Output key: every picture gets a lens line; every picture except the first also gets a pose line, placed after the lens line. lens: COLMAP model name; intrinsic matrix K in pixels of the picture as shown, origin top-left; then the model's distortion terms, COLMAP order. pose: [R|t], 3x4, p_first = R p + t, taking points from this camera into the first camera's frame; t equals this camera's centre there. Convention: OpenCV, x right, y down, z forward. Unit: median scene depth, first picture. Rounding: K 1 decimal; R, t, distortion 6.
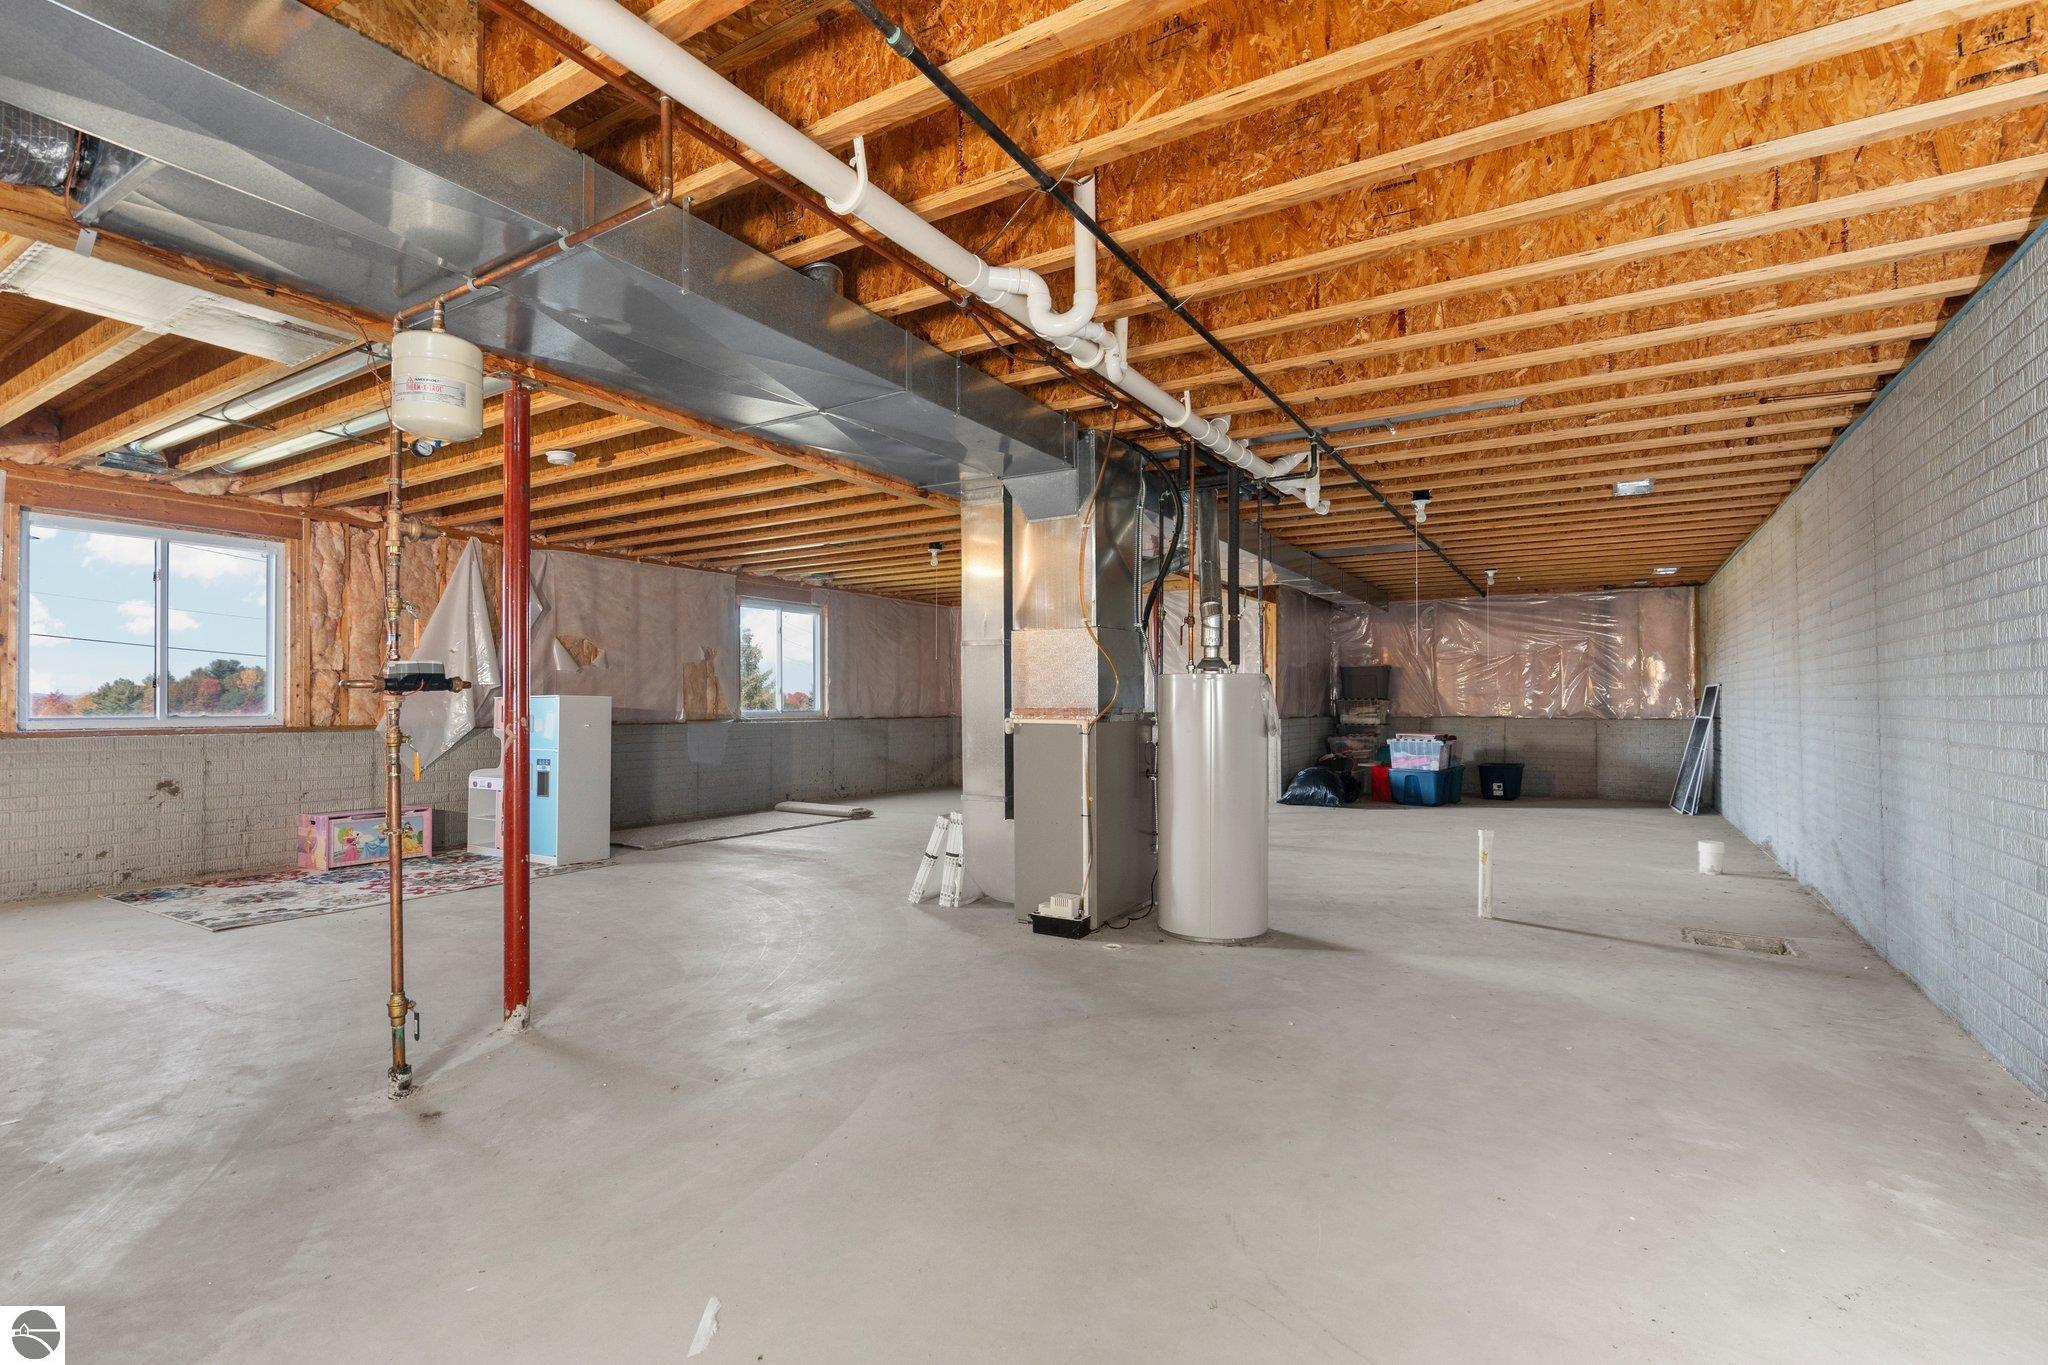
lens RADIAL K [[941.2, 0, 1020.2], [0, 941.2, 688.2], [0, 0, 1]] dist [-0.002802, -0.000912]
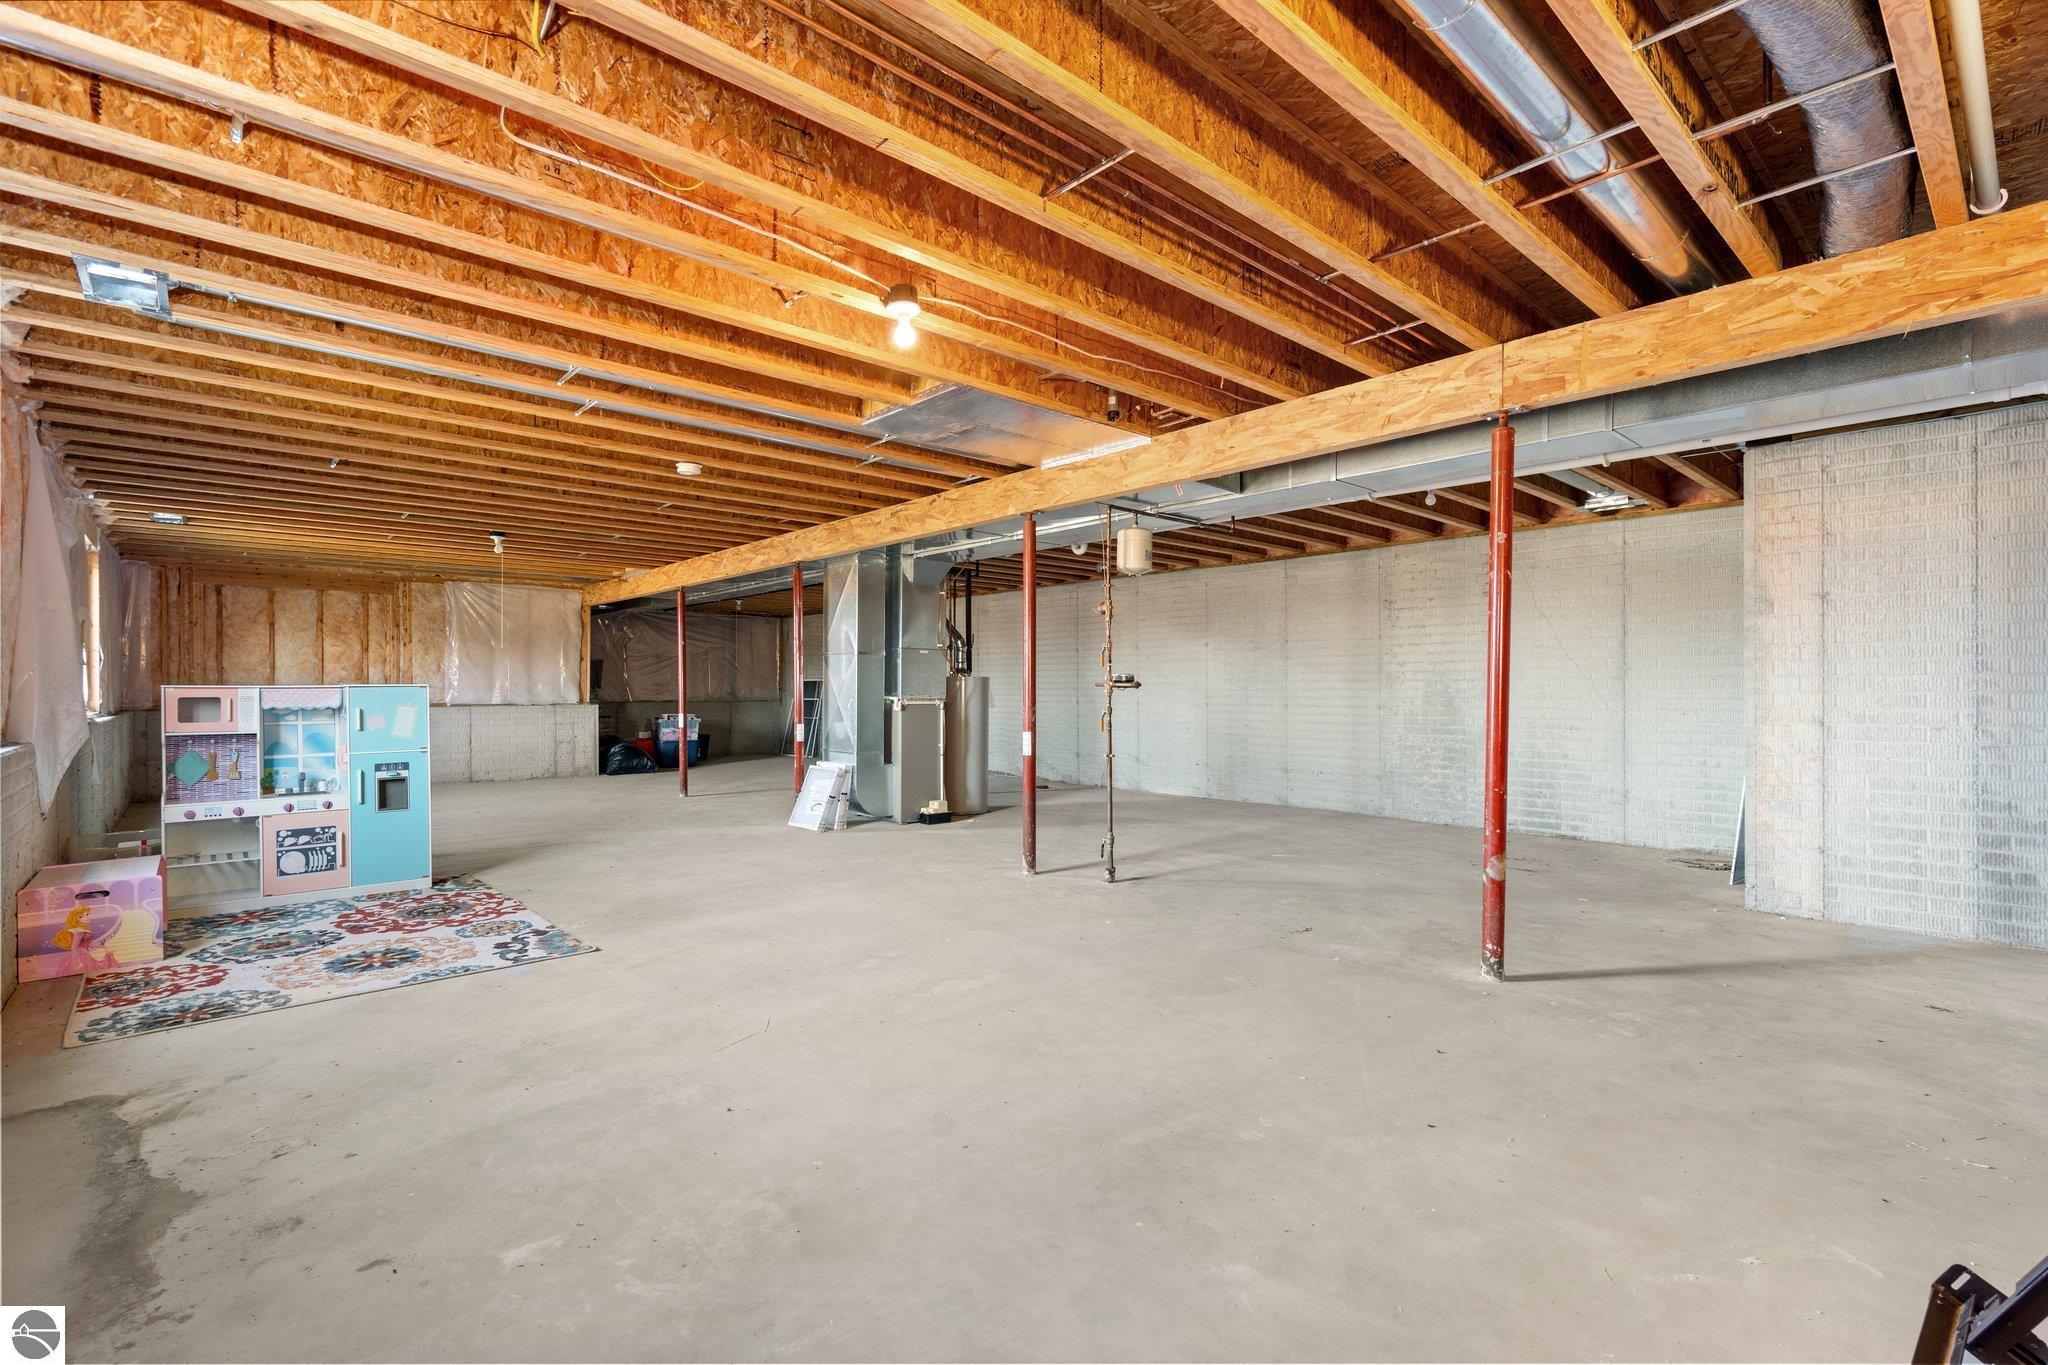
lens RADIAL K [[941.2, 0, 1024.9], [0, 941.2, 691.8], [0, 0, 1]] dist [-0.002802, -0.000912]
pose [[0.269713, -0.003262, 0.962935, -1.090867], [-0.015131, 0.999856, 0.007626, -0.000595], [-0.962822, -0.016626, 0.269625, 0.243255]]
